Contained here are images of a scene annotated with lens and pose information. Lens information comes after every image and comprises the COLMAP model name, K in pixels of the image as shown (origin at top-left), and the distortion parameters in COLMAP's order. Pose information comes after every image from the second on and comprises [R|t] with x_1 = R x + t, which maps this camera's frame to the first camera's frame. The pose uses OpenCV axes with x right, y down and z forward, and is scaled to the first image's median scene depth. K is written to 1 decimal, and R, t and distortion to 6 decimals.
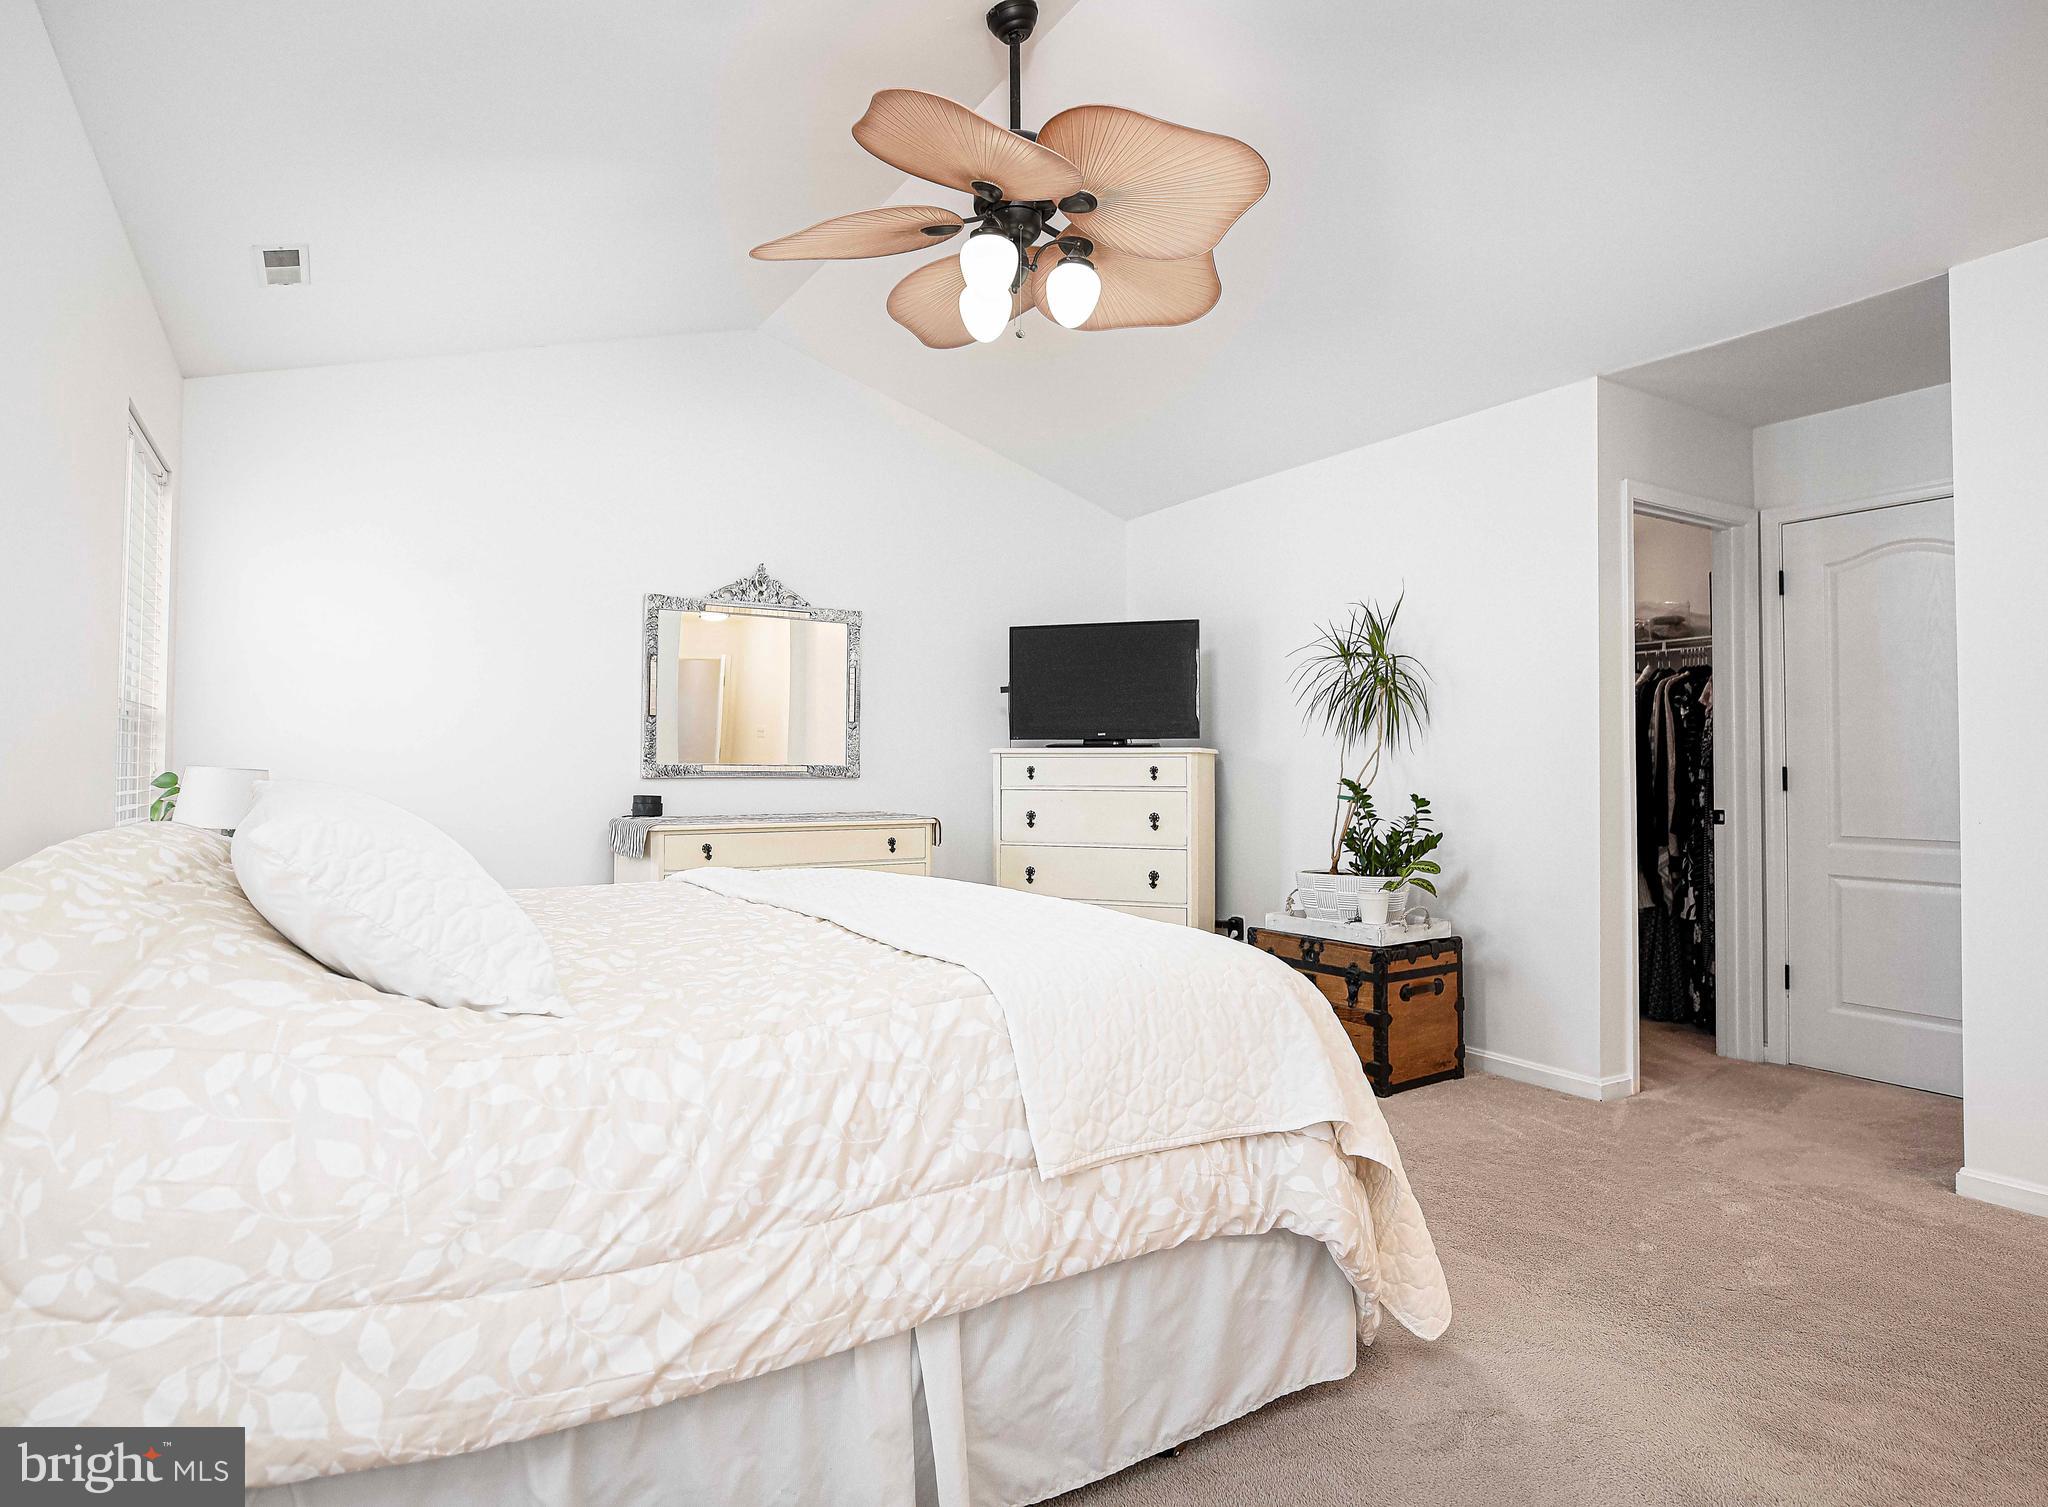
lens RADIAL K [[1125.5, 0, 1027.6], [0, 1125.5, 757.2], [0, 0, 1]] dist [0.001581, -0.000318]
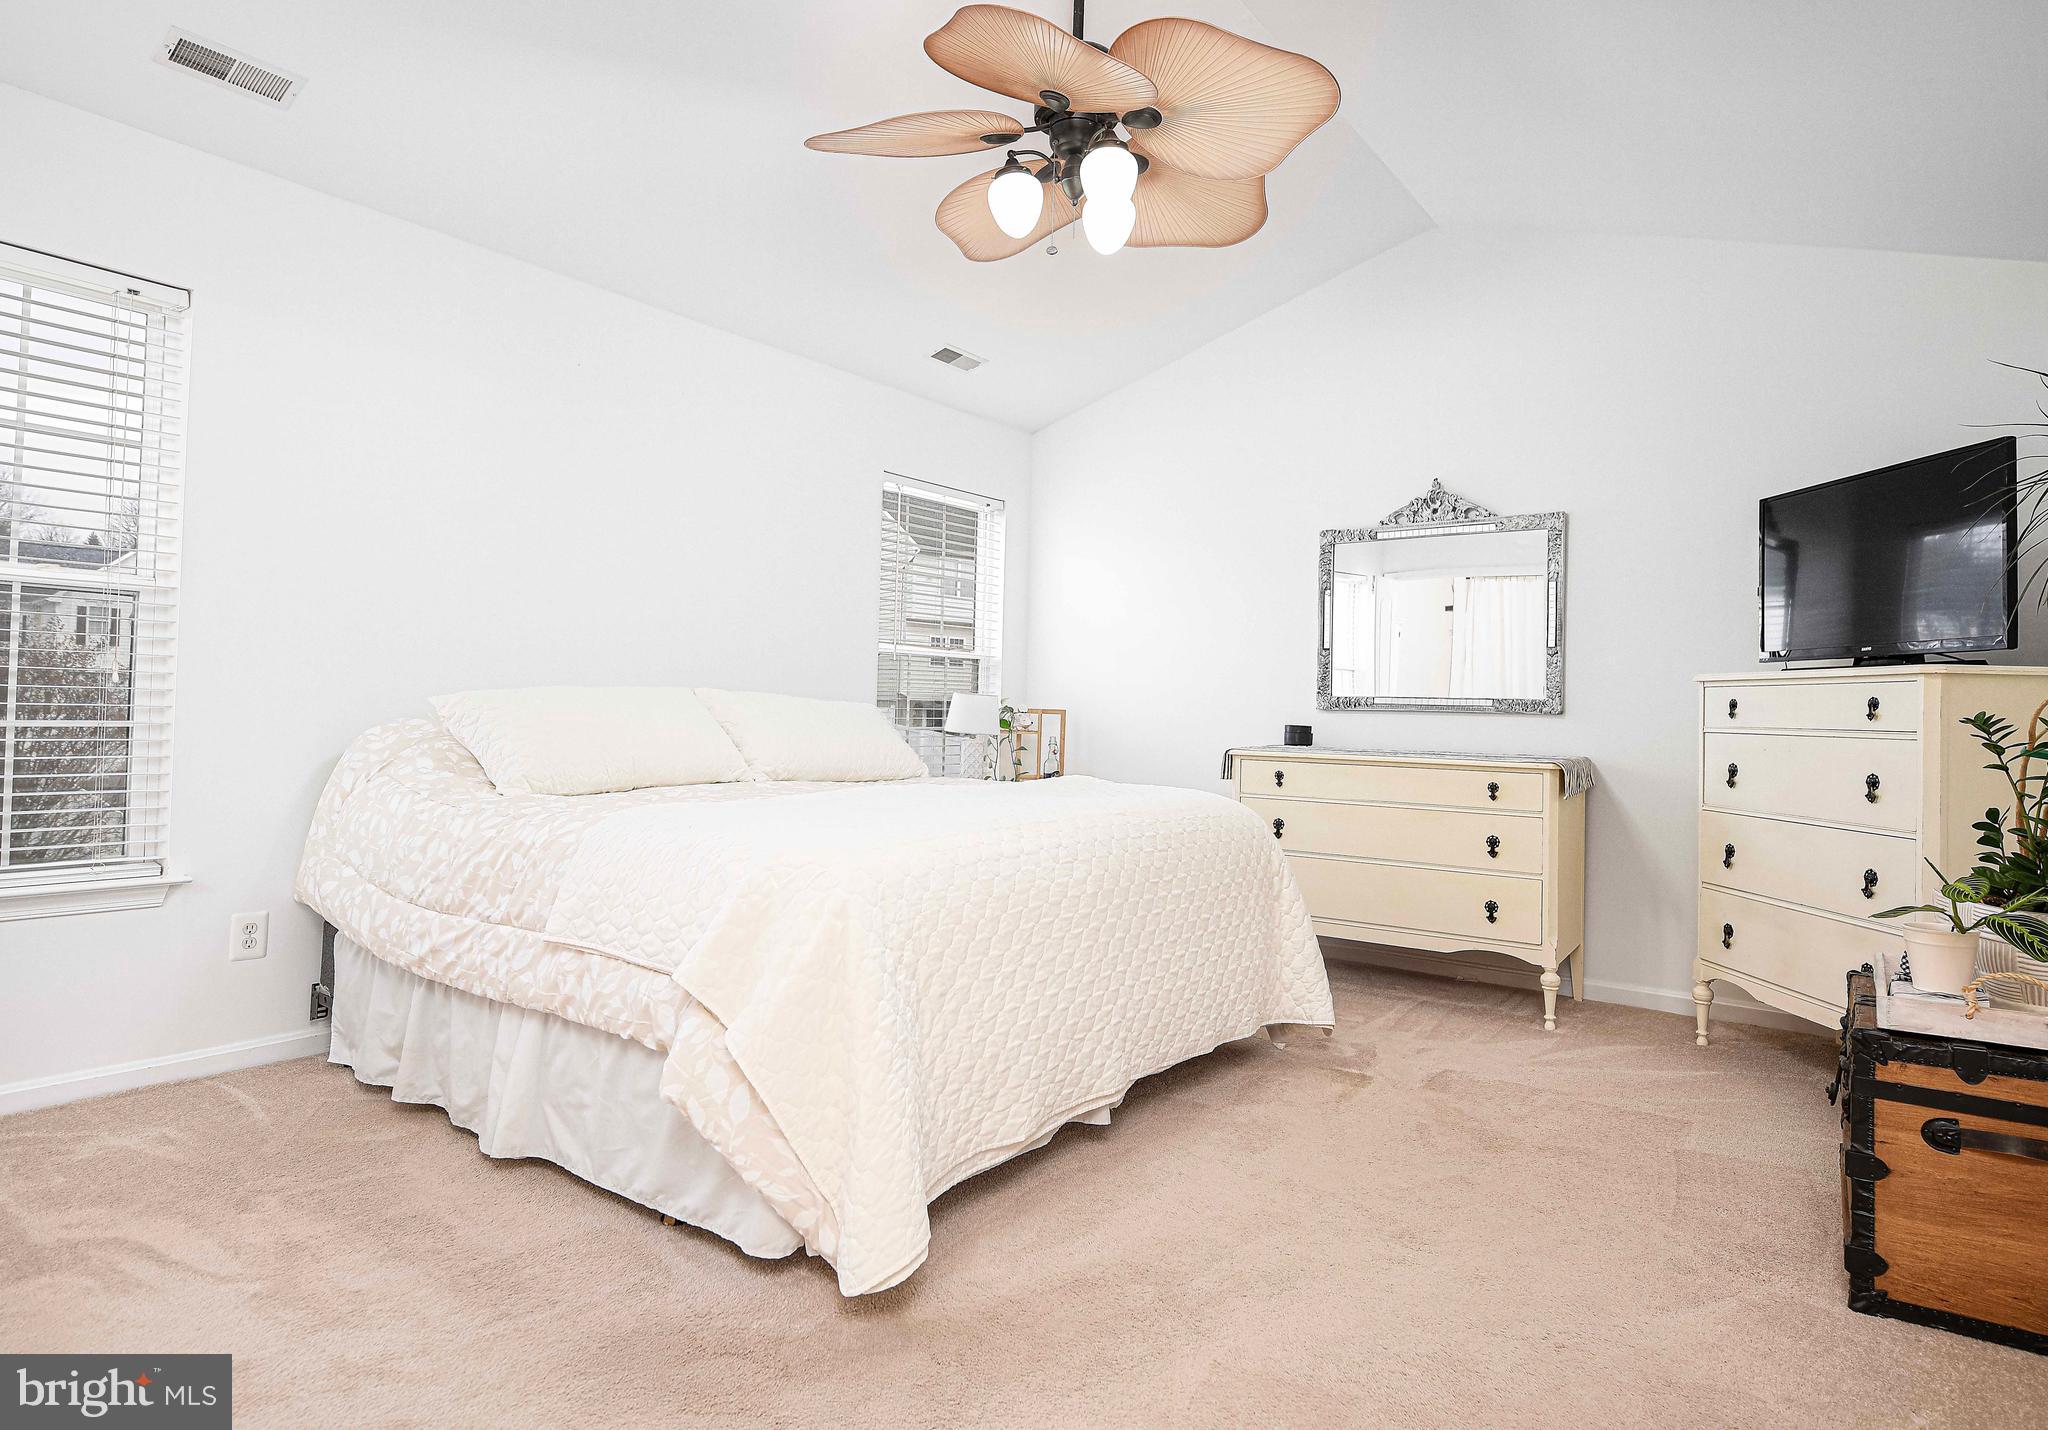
lens RADIAL K [[1213.5, 0, 1027.4], [0, 1213.5, 704.8], [0, 0, 1]] dist [-0.005321, 0.000101]
pose [[0.334318, 0.001423, -0.942459, 0.618707], [-0.013028, 0.999910, -0.003111, 0.021214], [0.942370, 0.013318, 0.334306, 0.377450]]
